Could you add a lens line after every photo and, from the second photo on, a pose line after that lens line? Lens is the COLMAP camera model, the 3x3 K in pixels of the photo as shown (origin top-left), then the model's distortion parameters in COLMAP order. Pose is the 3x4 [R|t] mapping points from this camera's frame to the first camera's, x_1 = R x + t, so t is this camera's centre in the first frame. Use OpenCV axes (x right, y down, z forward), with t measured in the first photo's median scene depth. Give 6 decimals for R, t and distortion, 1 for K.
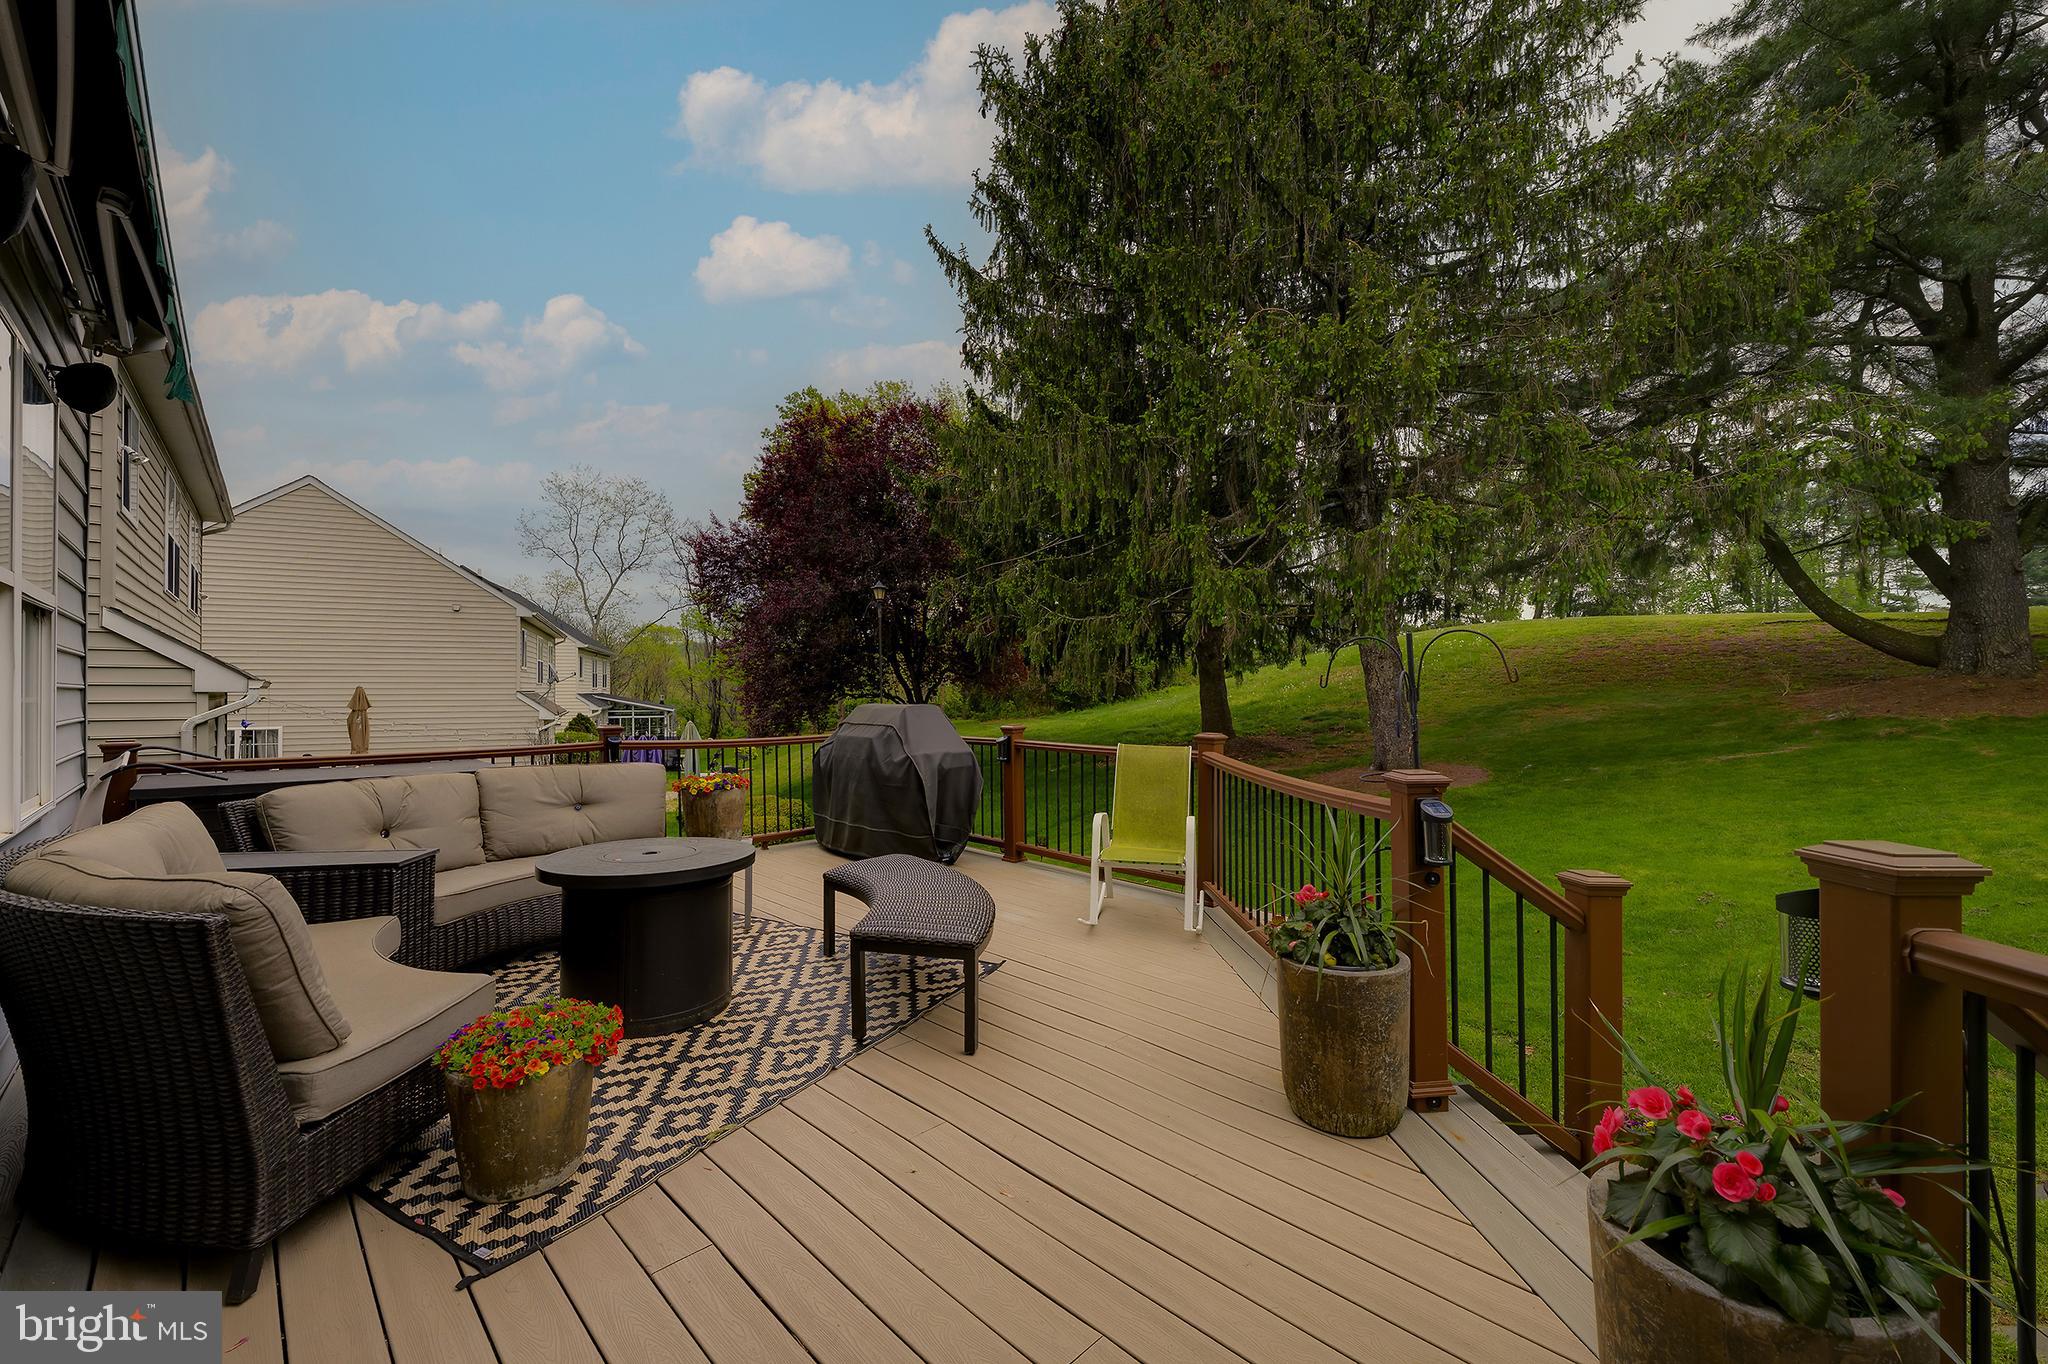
lens RADIAL K [[818.1, 0, 1015.8], [0, 818.1, 680.8], [0, 0, 1]] dist [0.000139, 0.000069]
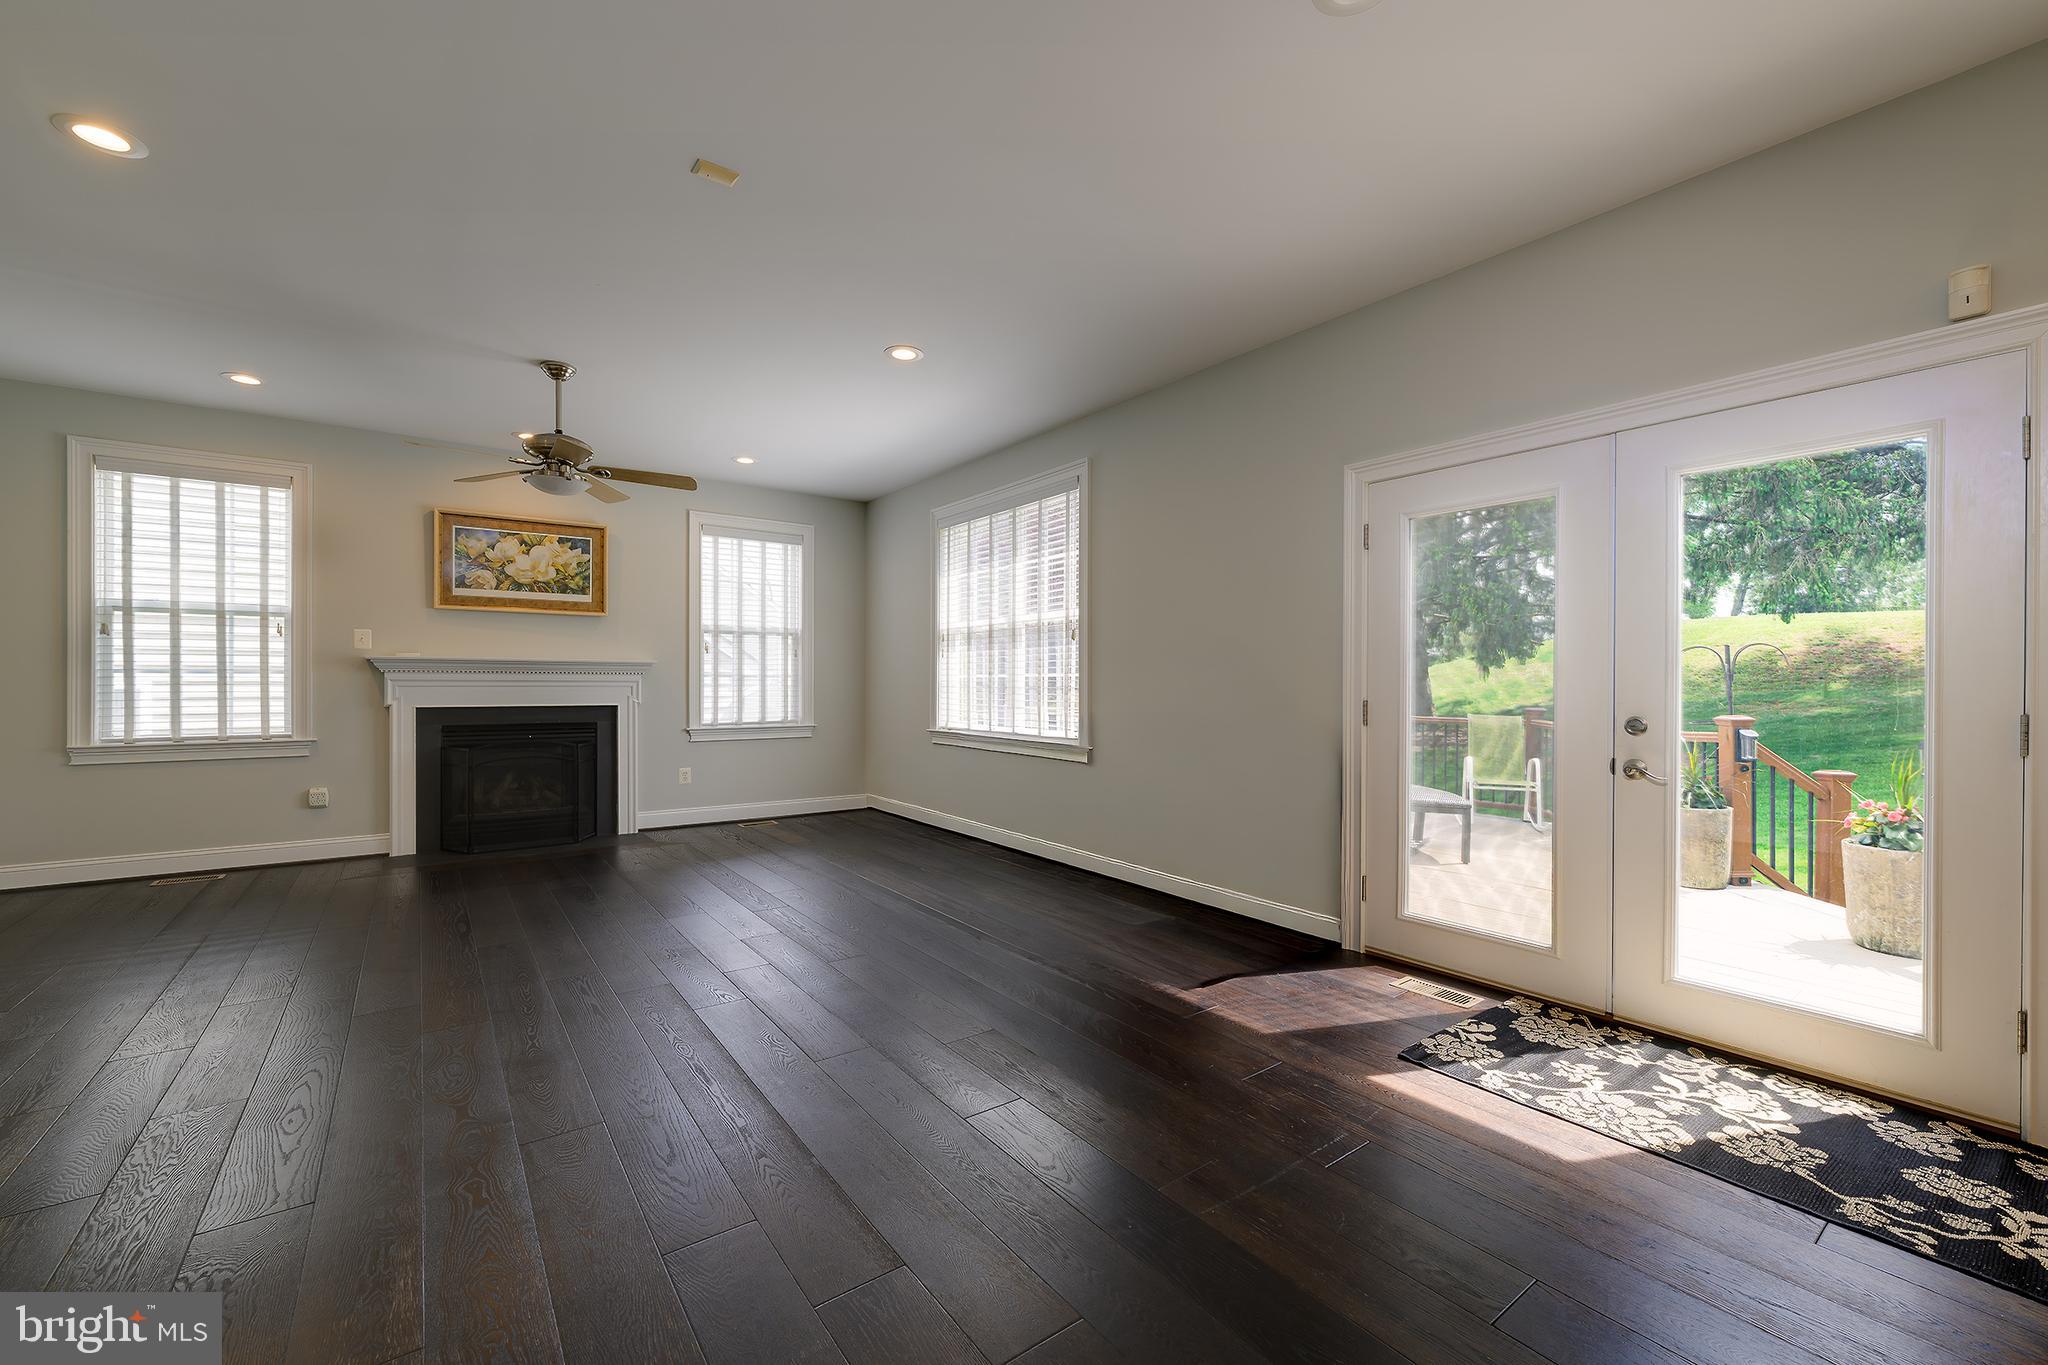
lens RADIAL K [[818.1, 0, 1018.6], [0, 818.1, 684.5], [0, 0, 1]] dist [0.000139, 0.000069]
pose [[0.989011, 0.007581, -0.147647, -0.637554], [-0.006103, 0.999927, 0.010465, 0.016622], [0.147715, -0.009449, 0.988985, -0.830569]]
